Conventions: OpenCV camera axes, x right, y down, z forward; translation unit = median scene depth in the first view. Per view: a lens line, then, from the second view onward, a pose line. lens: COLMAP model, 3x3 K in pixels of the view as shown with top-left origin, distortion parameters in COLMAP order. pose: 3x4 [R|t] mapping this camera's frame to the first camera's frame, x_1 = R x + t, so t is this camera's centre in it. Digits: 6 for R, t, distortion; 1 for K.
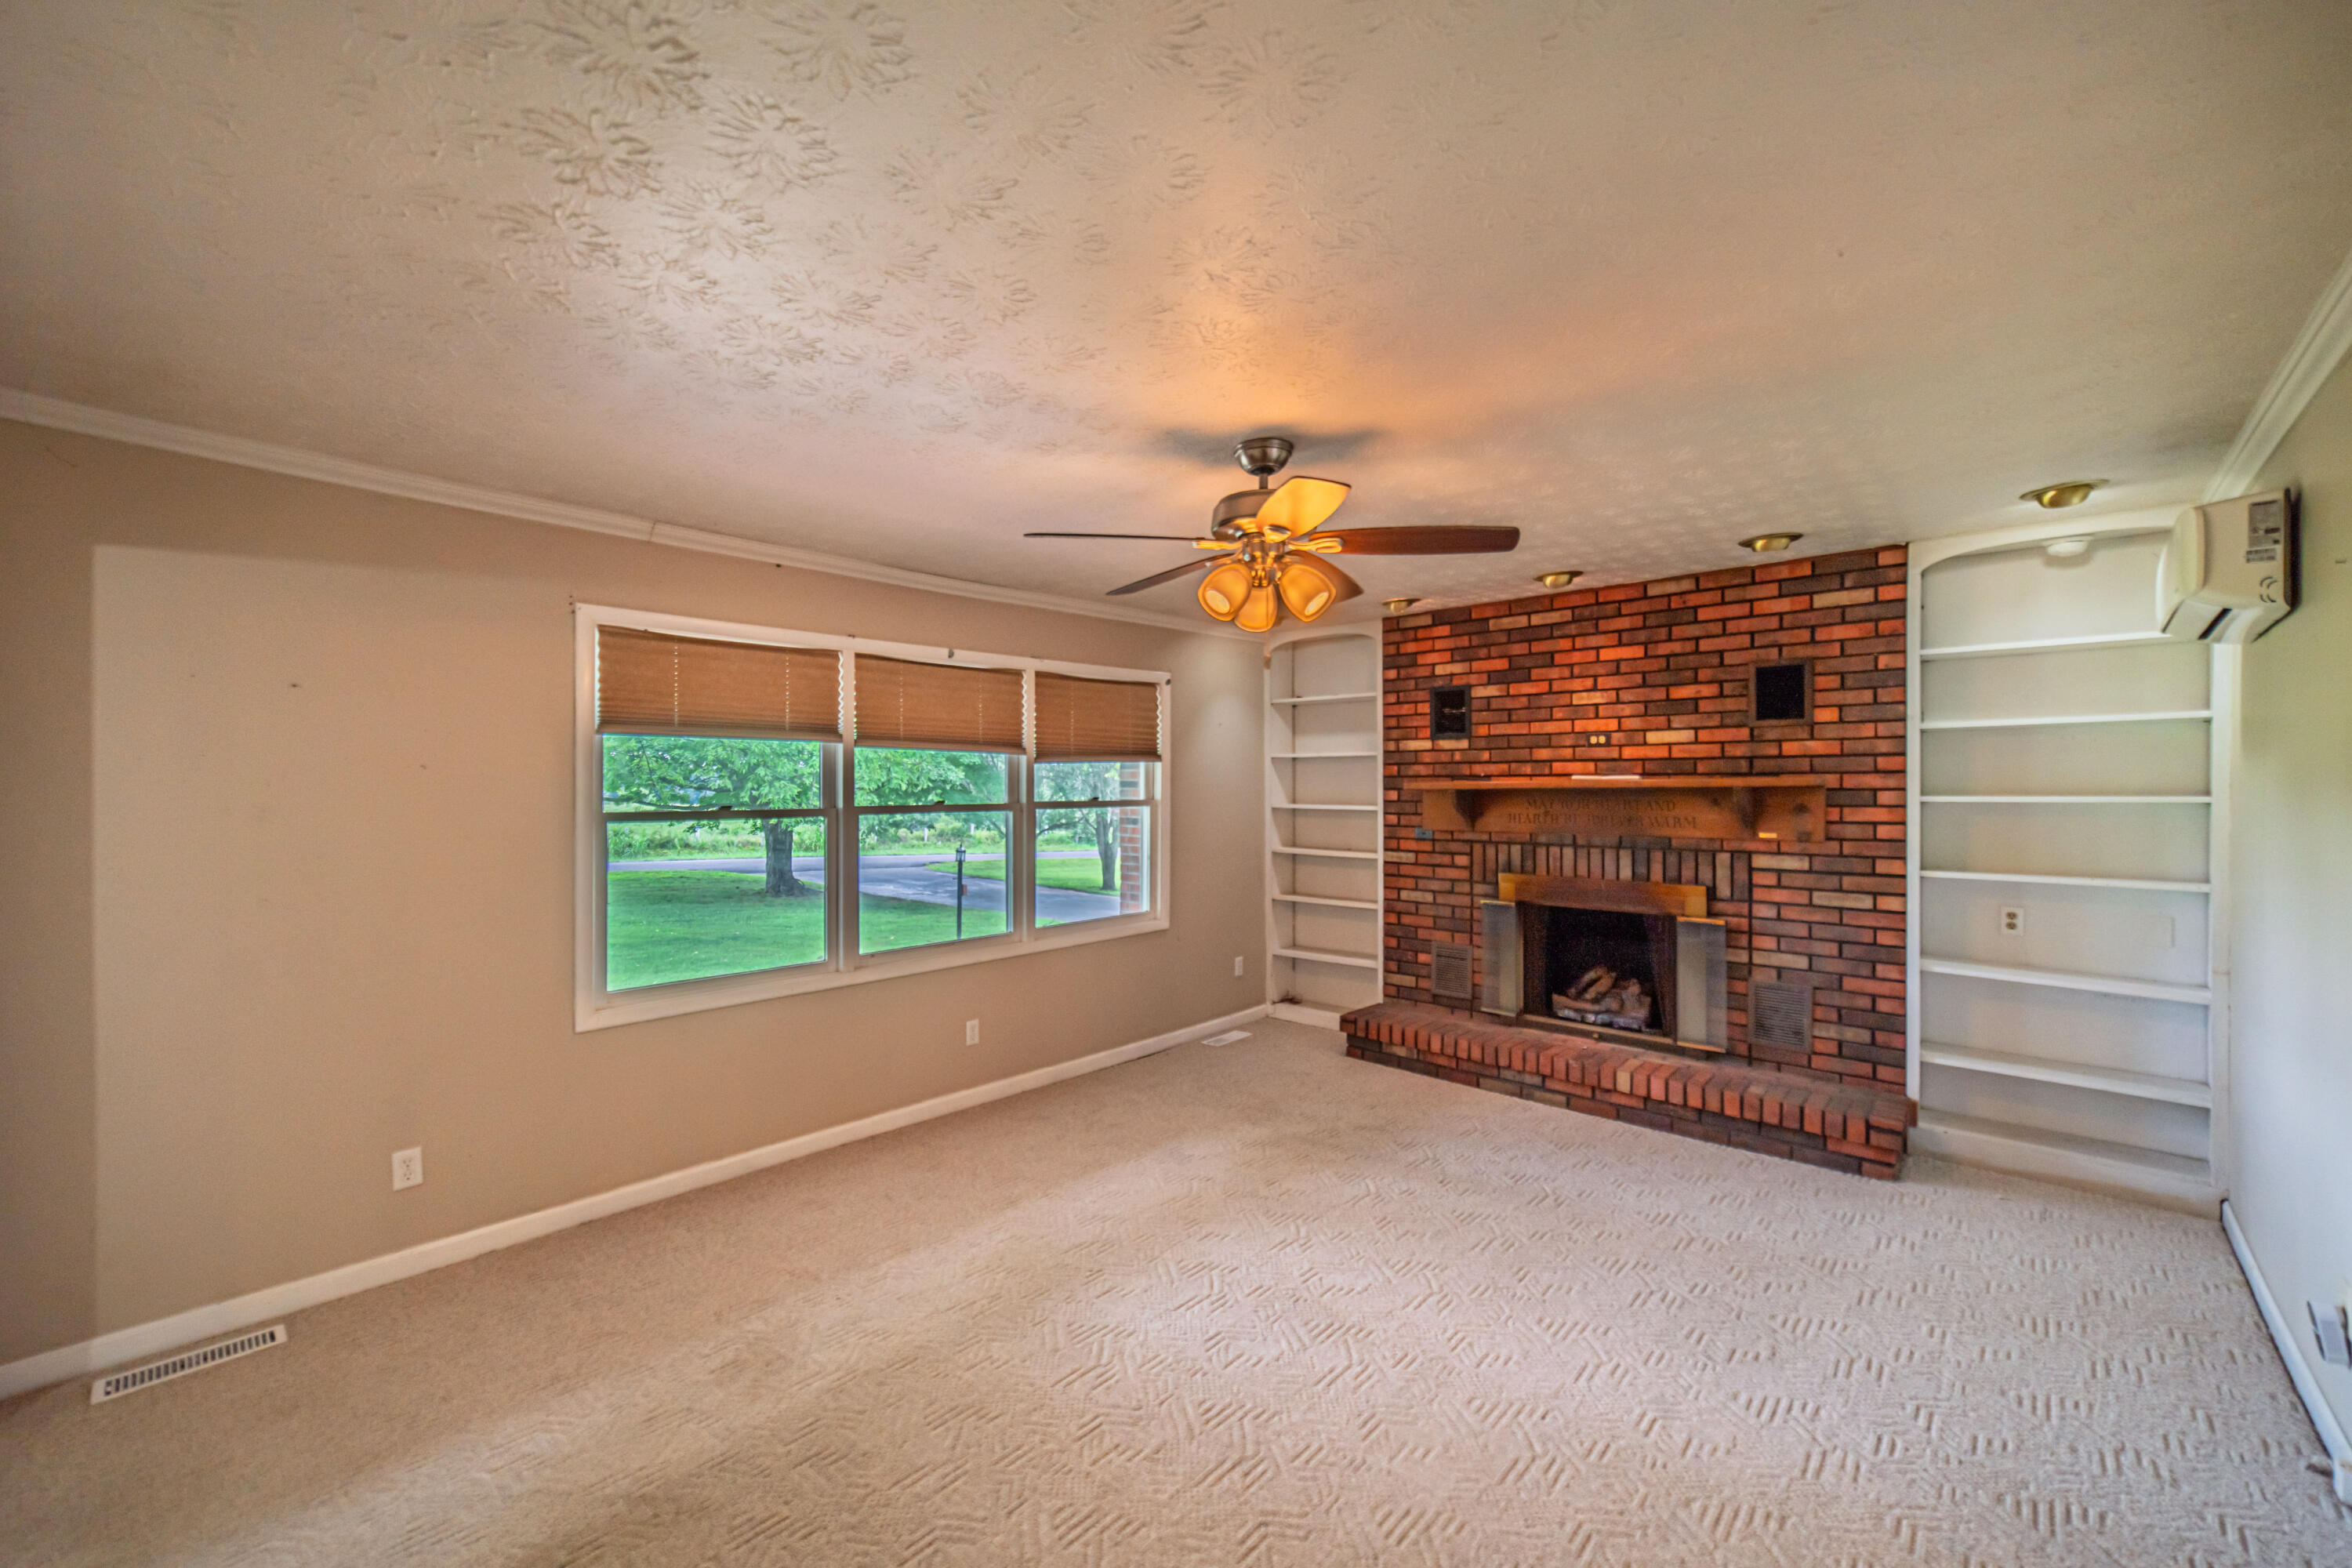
lens RADIAL K [[926.6, 0, 1181.2], [0, 926.6, 782.4], [0, 0, 1]] dist [-0.005399, 0.001663]
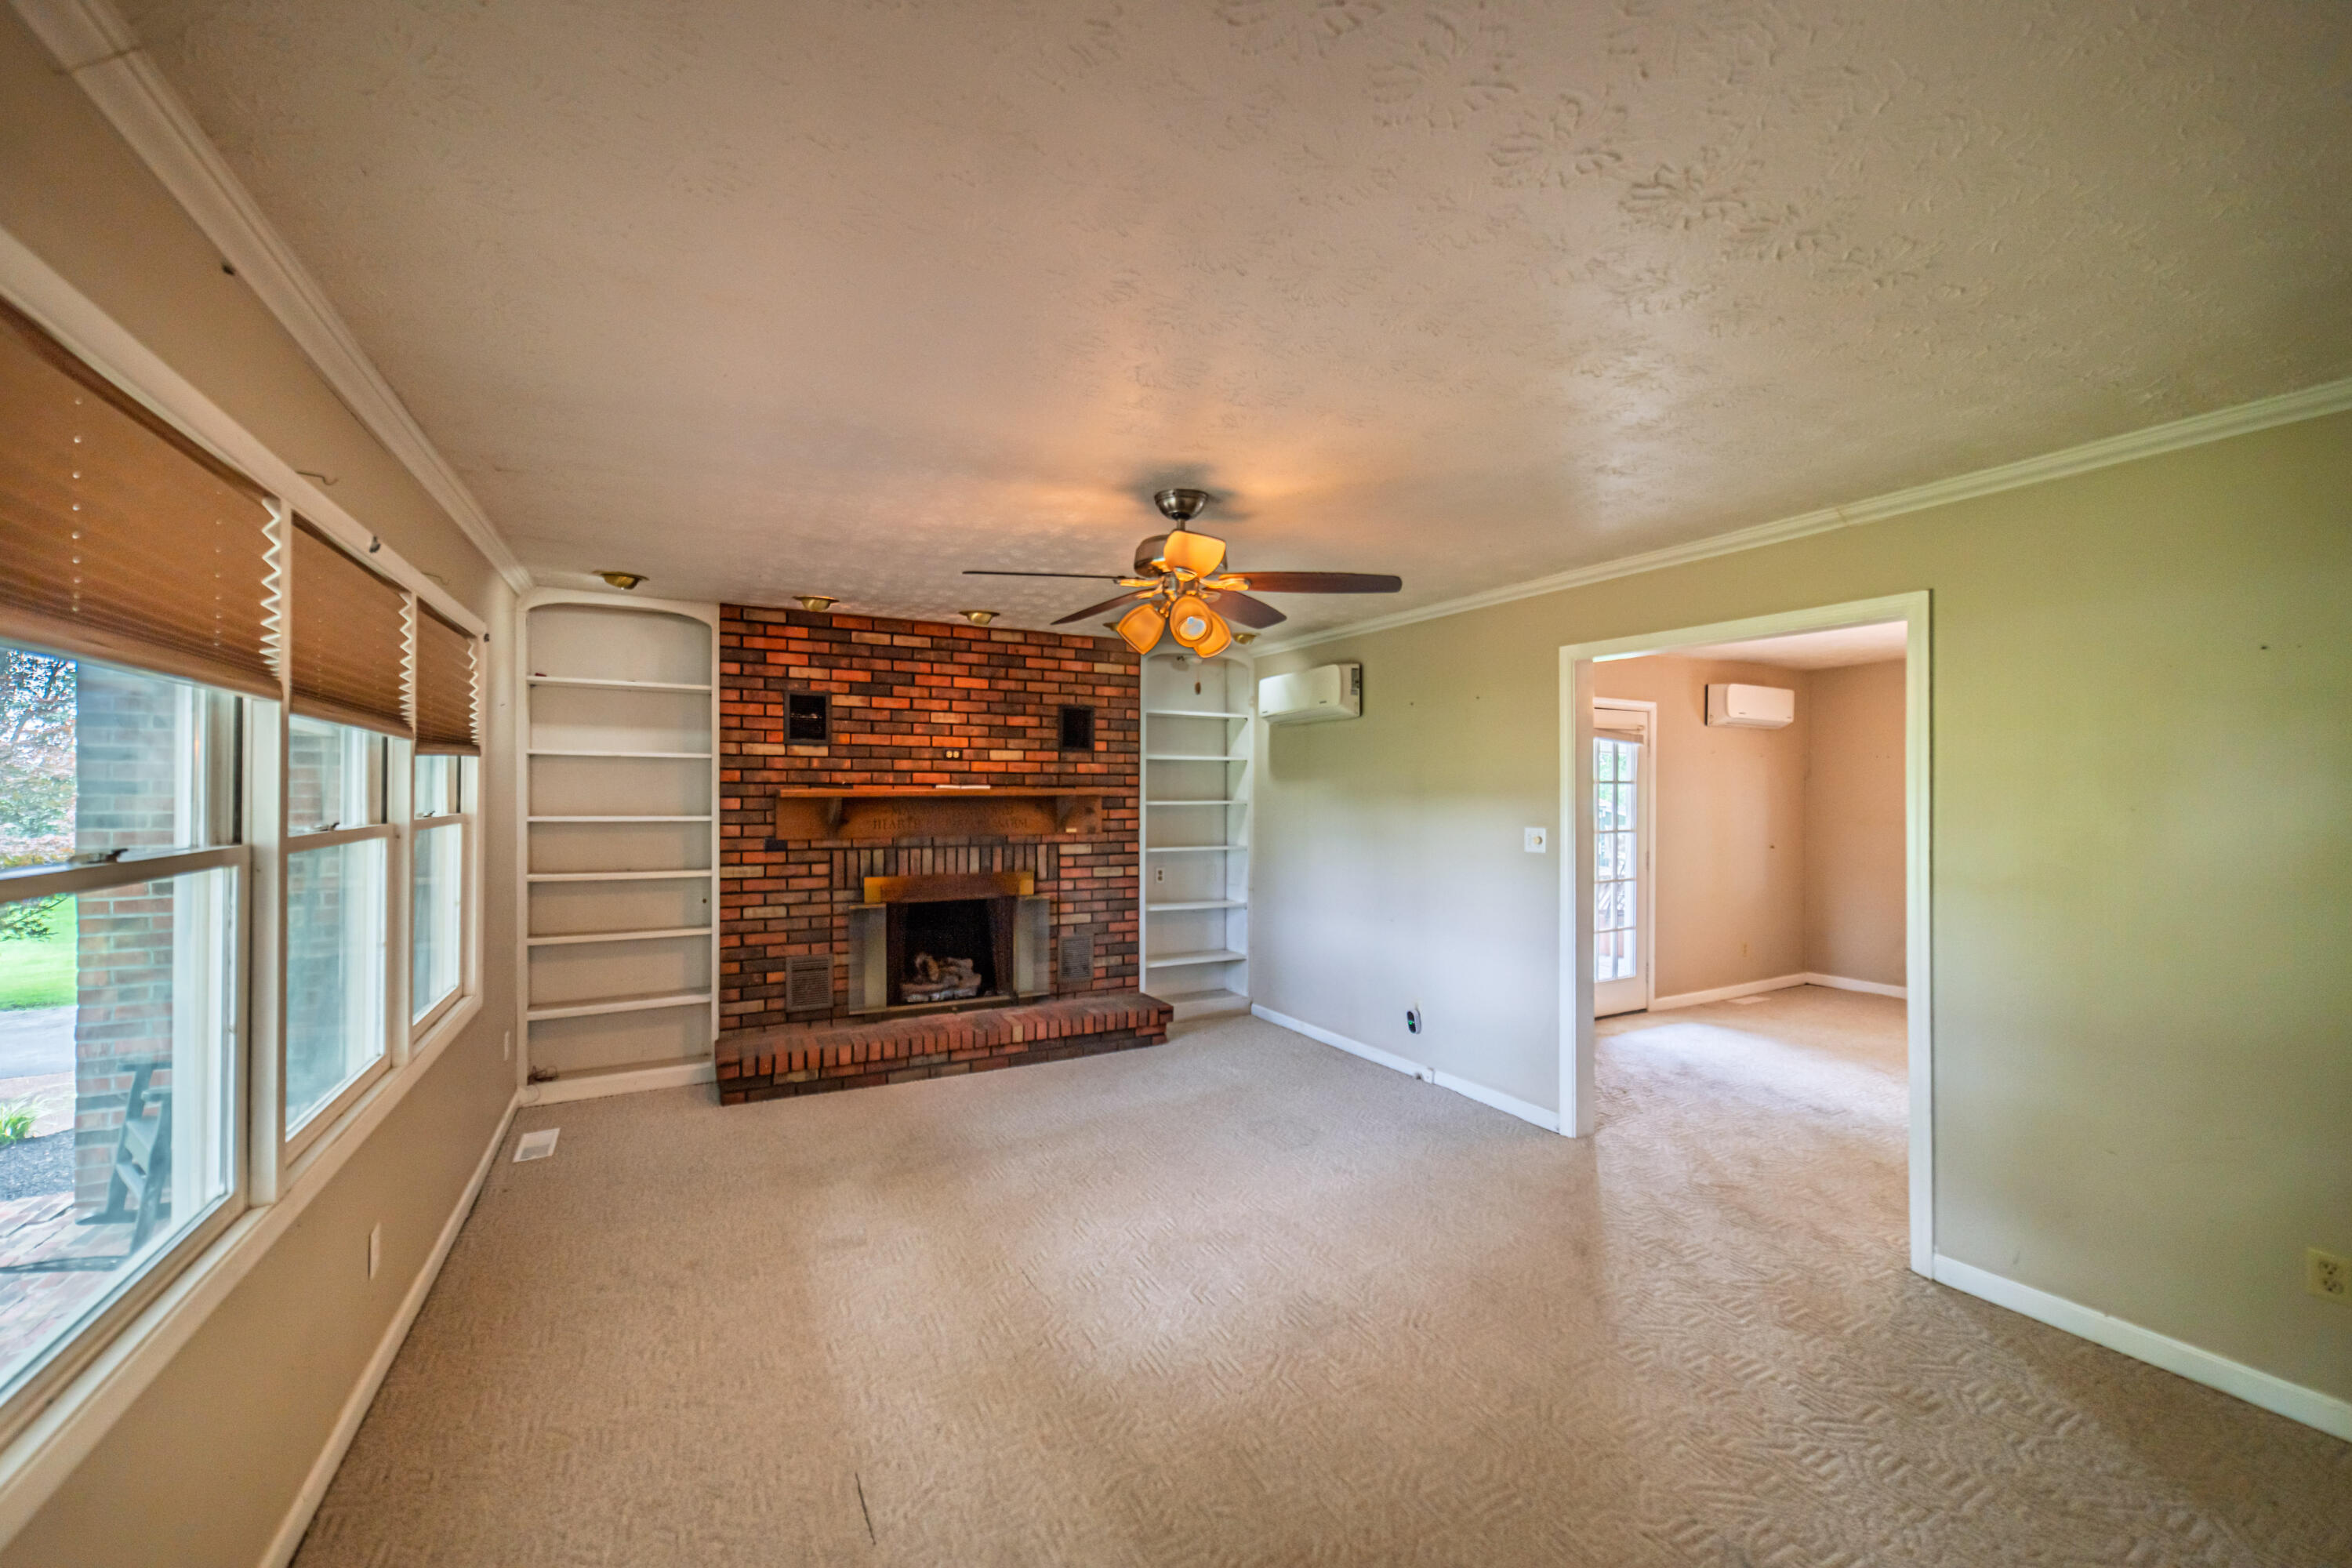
lens RADIAL K [[898.8, 0, 1179.3], [0, 898.8, 789.4], [0, 0, 1]] dist [-0.003209, 0.001720]
pose [[0.332780, 0.005544, 0.942988, -0.572142], [-0.008842, 0.999957, -0.002759, -0.001751], [-0.942963, -0.007420, 0.332815, 0.388761]]
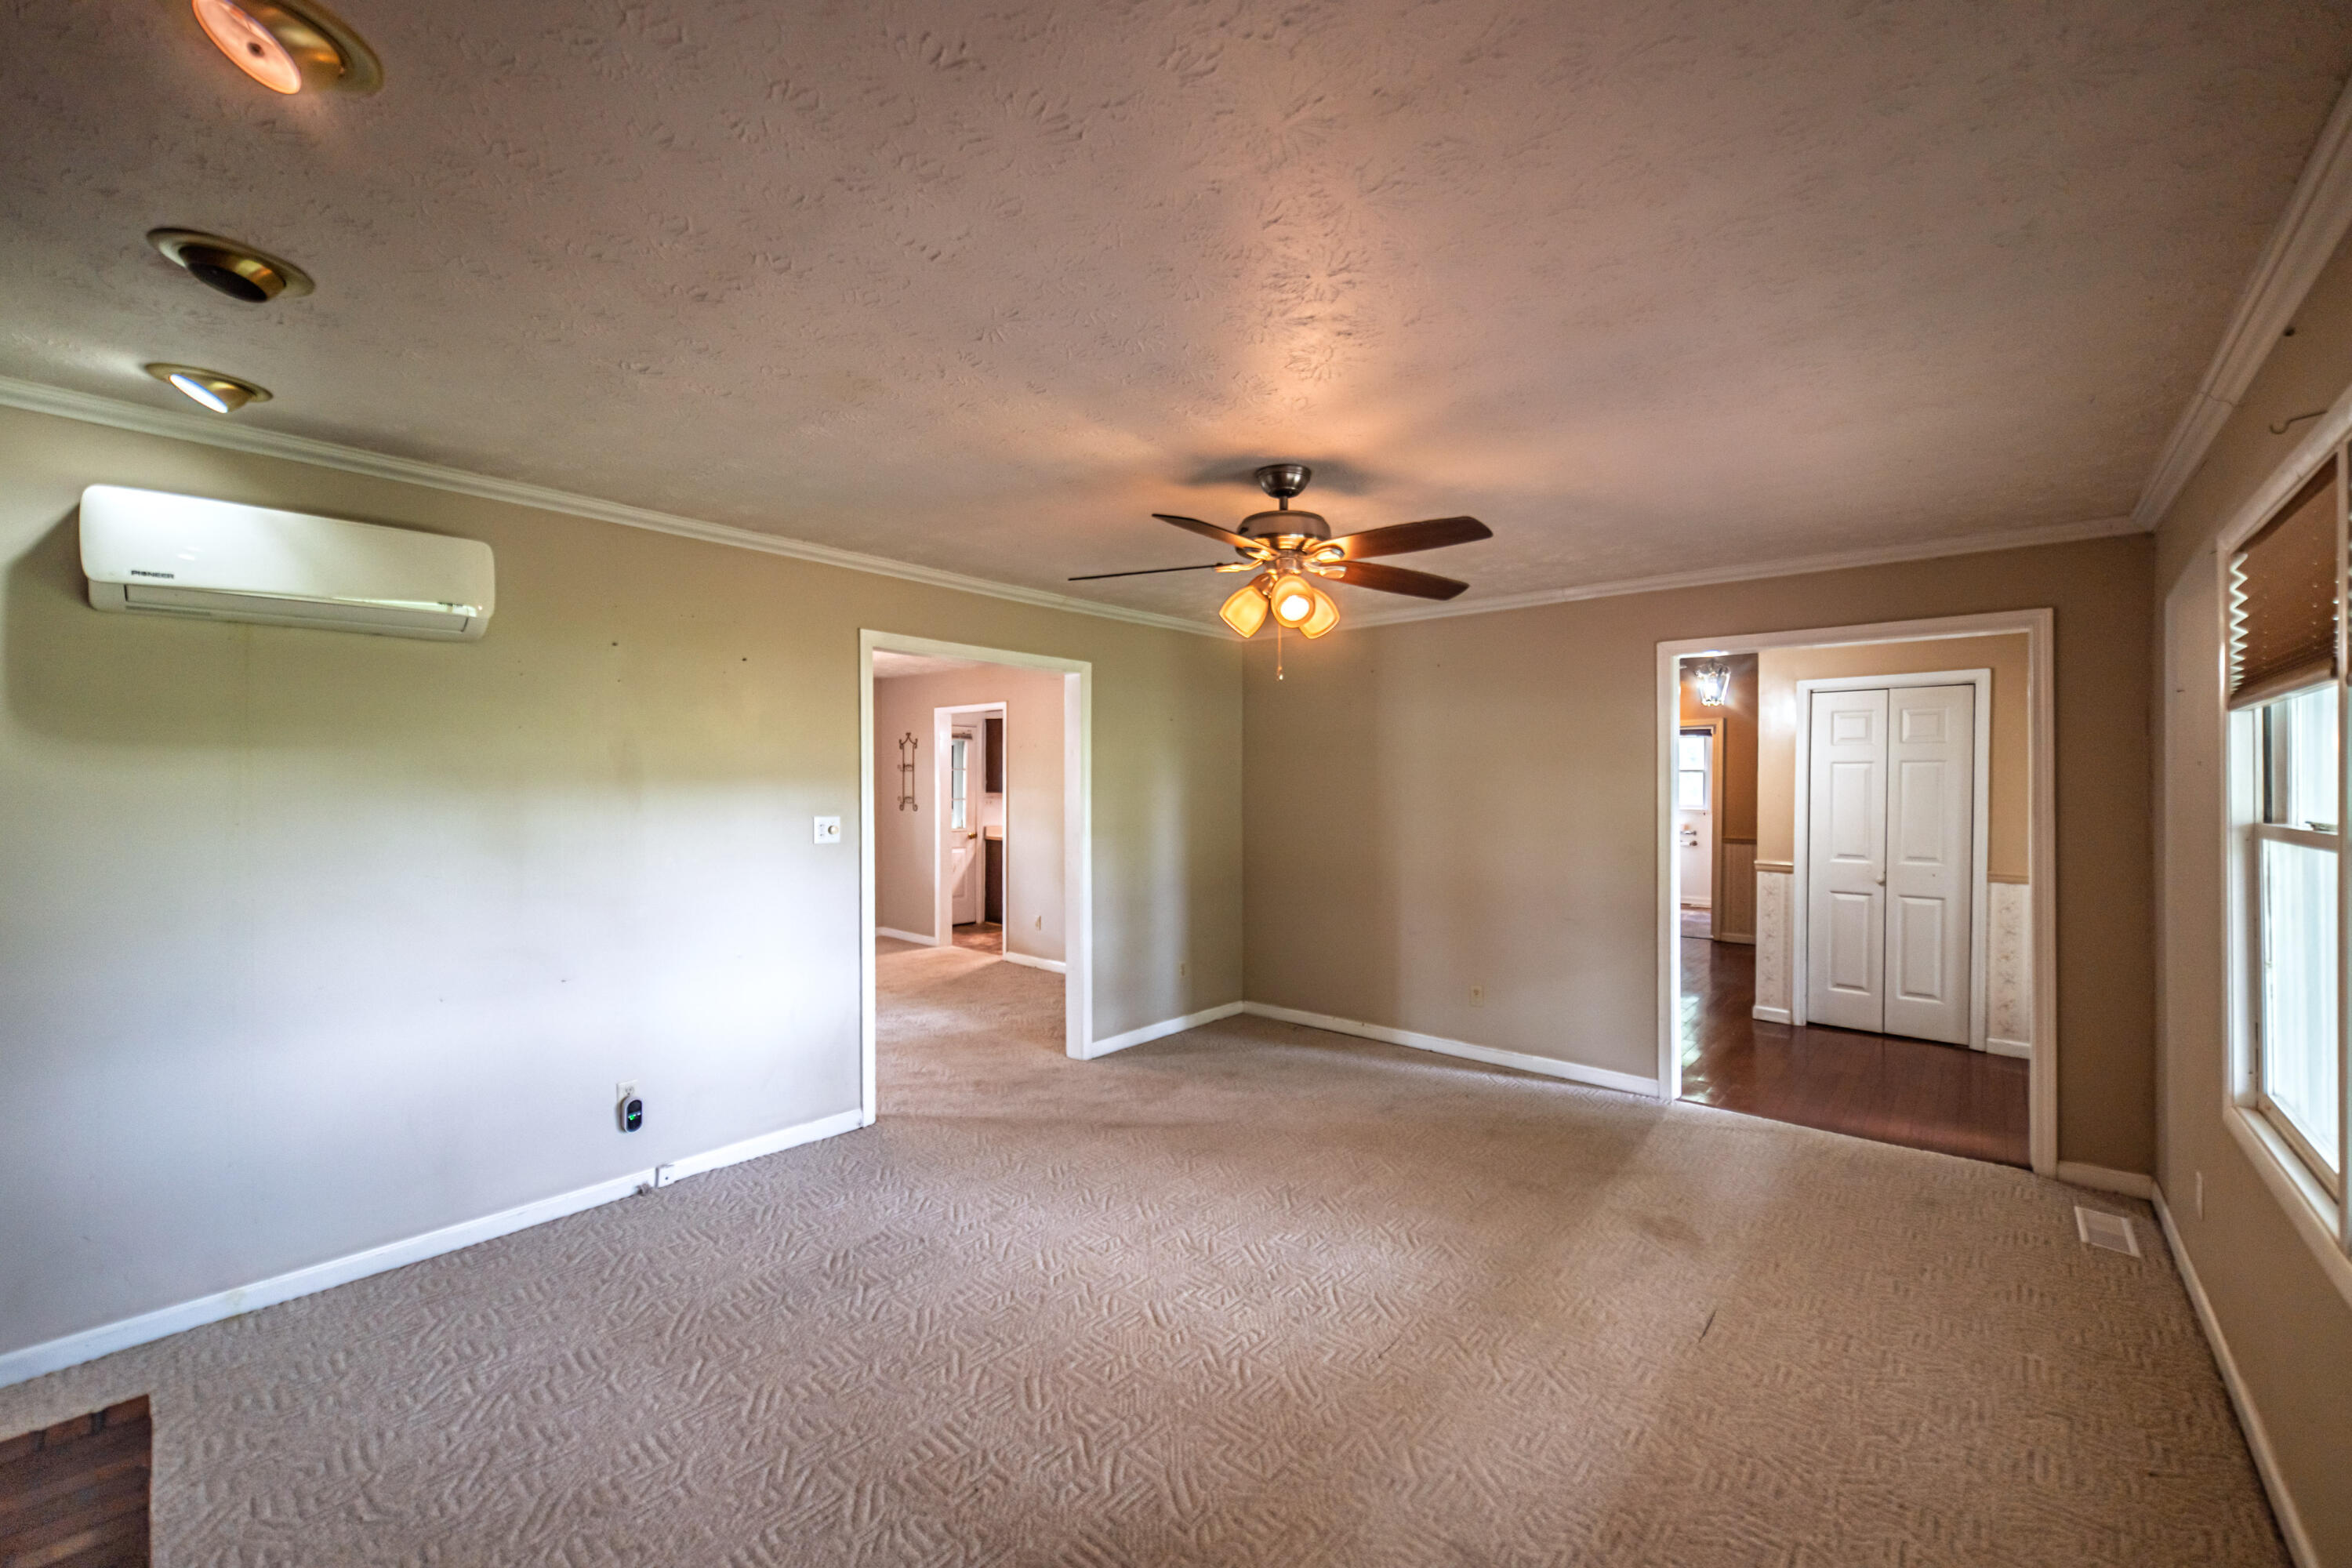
lens RADIAL K [[926.6, 0, 1165.7], [0, 926.6, 790.8], [0, 0, 1]] dist [-0.005399, 0.001663]
pose [[-0.999931, -0.000618, 0.011702, 0.128259], [-0.000608, 0.999999, 0.000905, 0.007405], [-0.011702, 0.000897, -0.999931, 1.266959]]
